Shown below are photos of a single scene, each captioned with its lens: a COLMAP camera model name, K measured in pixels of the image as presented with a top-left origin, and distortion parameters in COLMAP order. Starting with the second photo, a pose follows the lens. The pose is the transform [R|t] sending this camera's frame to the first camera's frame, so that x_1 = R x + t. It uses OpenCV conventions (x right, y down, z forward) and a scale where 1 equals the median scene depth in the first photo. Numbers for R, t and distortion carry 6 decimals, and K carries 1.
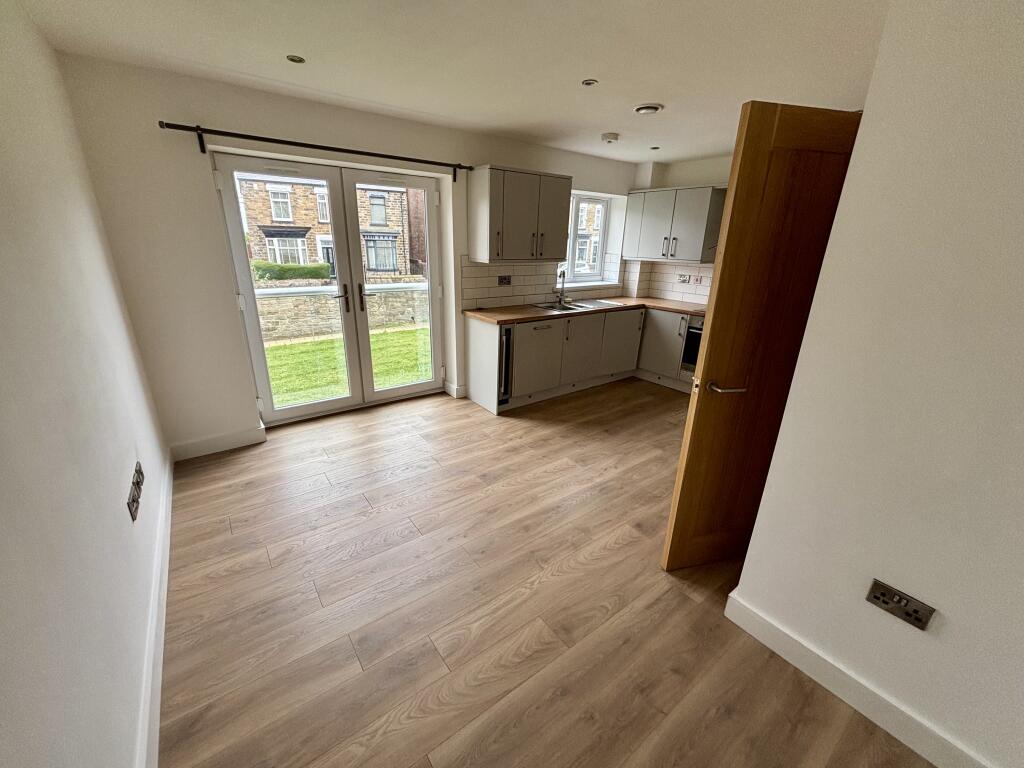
lens RADIAL K [[409.5, 0, 505.6], [0, 409.5, 384.4], [0, 0, 1]] dist [0.016774, -0.008953]
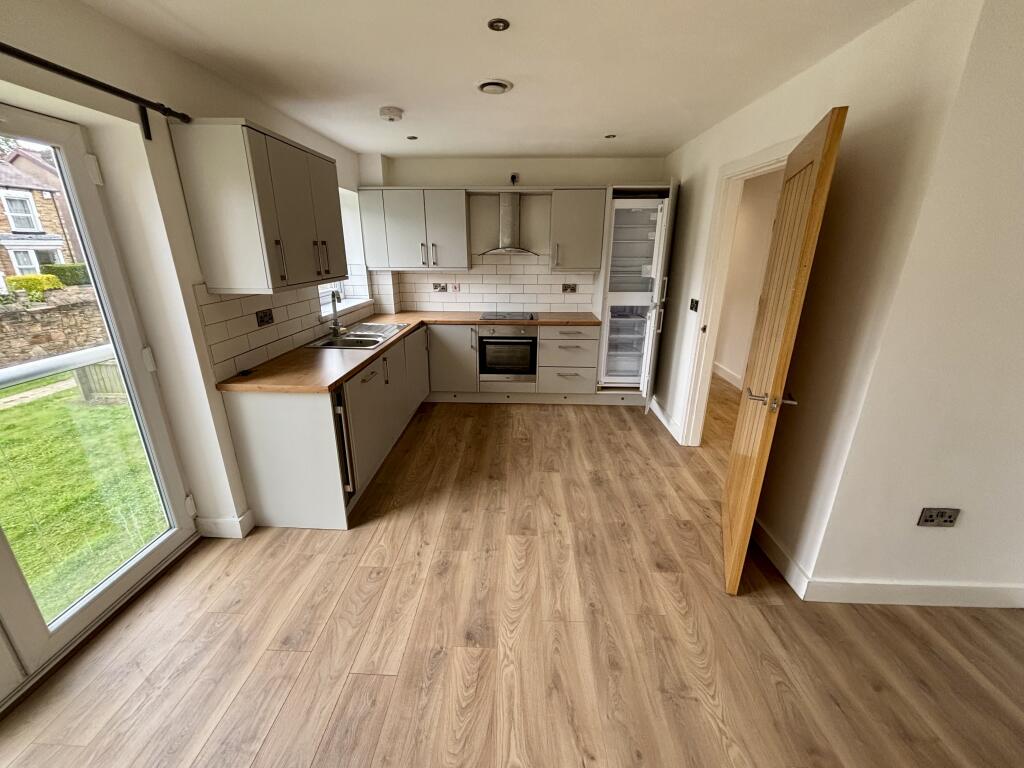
lens RADIAL K [[409.5, 0, 505.6], [0, 409.5, 384.4], [0, 0, 1]] dist [0.016774, -0.008953]
pose [[0.621701, -0.266903, 0.736377, -0.291519], [0.269909, 0.955569, 0.118474, -0.154298], [-0.735280, 0.125099, 0.666118, 0.392866]]
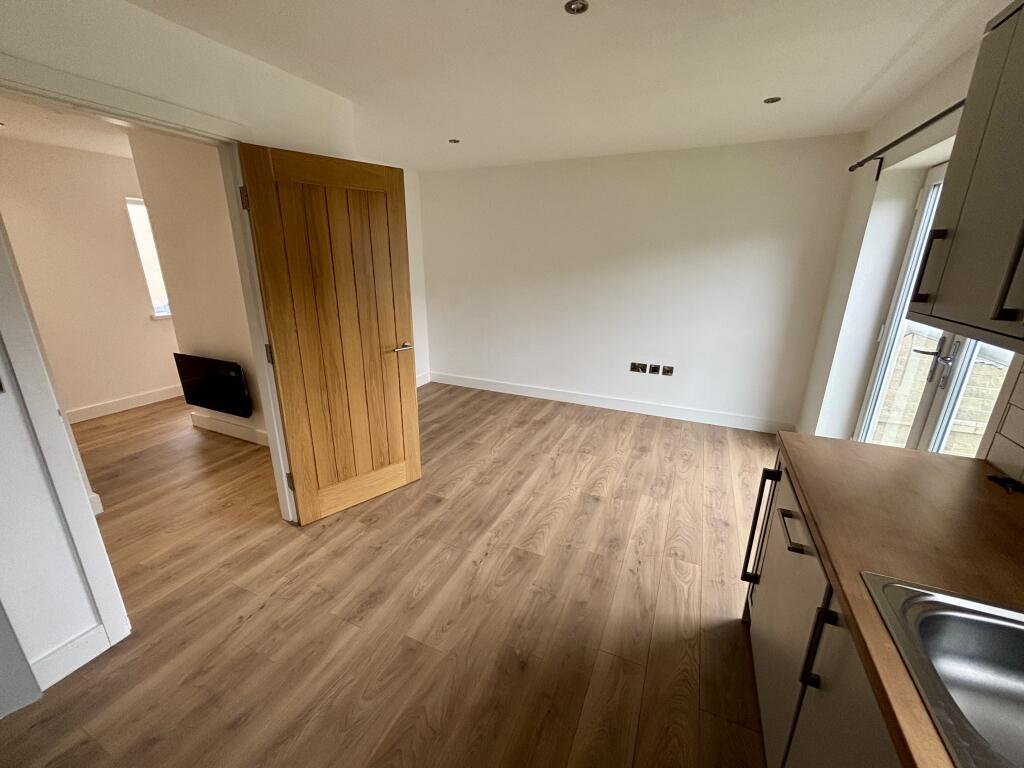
lens RADIAL K [[409.5, 0, 505.6], [0, 409.5, 384.4], [0, 0, 1]] dist [0.016774, -0.008953]
pose [[-0.875214, 0.118511, -0.468995, 0.430510], [-0.184500, 0.814456, 0.550110, -0.377433], [0.447170, 0.567994, -0.690958, 1.106402]]
